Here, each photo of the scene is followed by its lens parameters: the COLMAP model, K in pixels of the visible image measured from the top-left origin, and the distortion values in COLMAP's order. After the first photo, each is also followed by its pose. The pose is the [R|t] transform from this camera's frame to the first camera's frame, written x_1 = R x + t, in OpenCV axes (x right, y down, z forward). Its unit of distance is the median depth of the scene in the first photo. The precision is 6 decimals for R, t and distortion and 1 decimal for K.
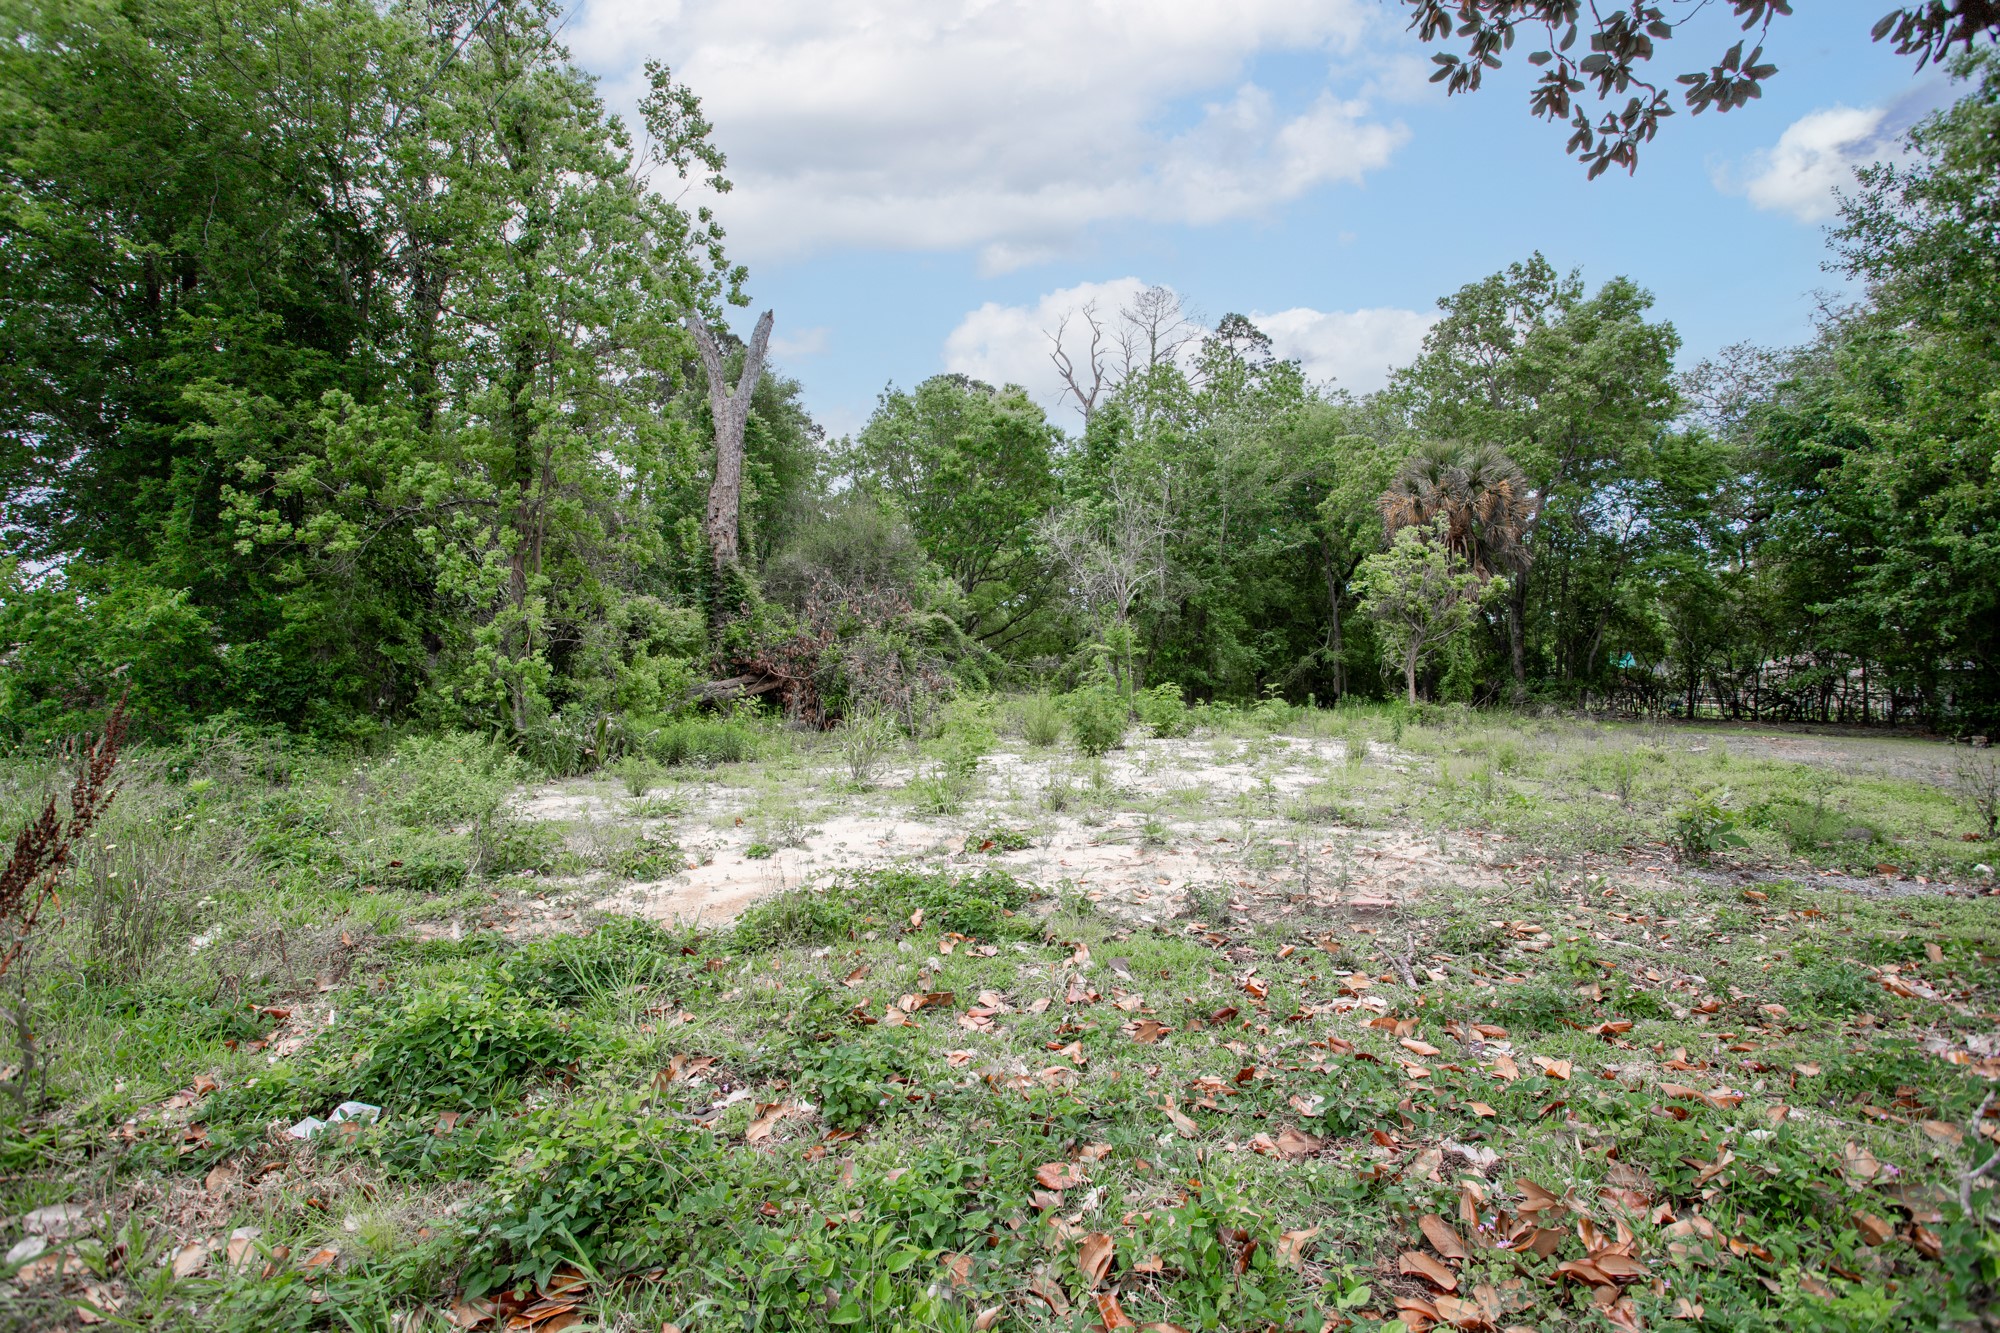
lens RADIAL K [[1061.2, 0, 1012.2], [0, 1061.2, 665.6], [0, 0, 1]] dist [-0.001155, 0.001428]
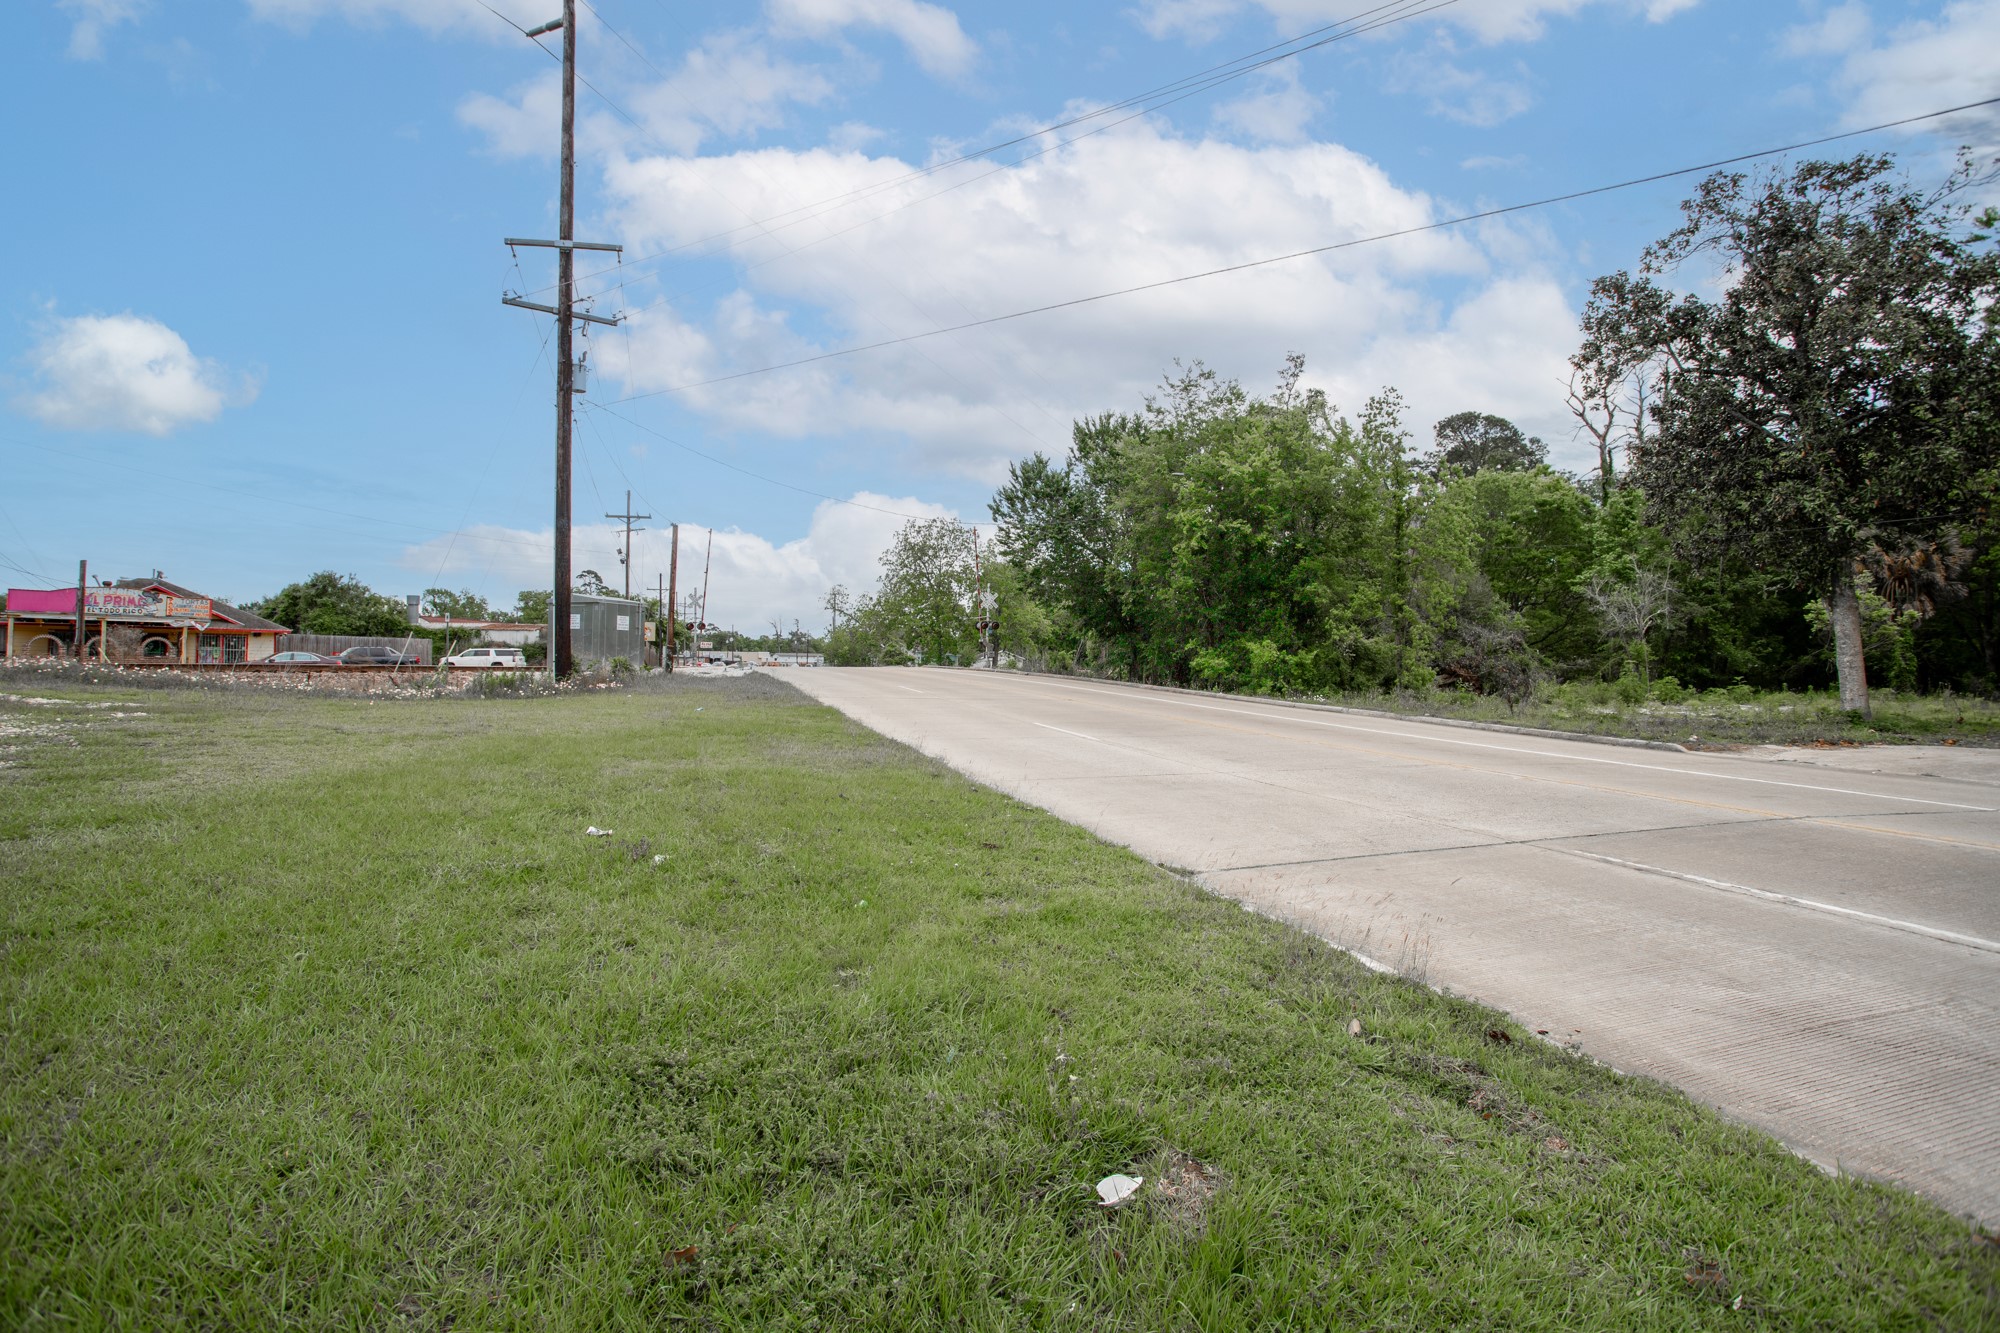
lens RADIAL K [[1061.2, 0, 1003.6], [0, 1061.2, 653.9], [0, 0, 1]] dist [-0.001155, 0.001428]
pose [[0.906186, -0.015262, -0.422604, -0.074232], [0.011086, 0.999862, -0.012339, -0.007665], [0.422734, 0.006496, 0.906230, -0.697793]]
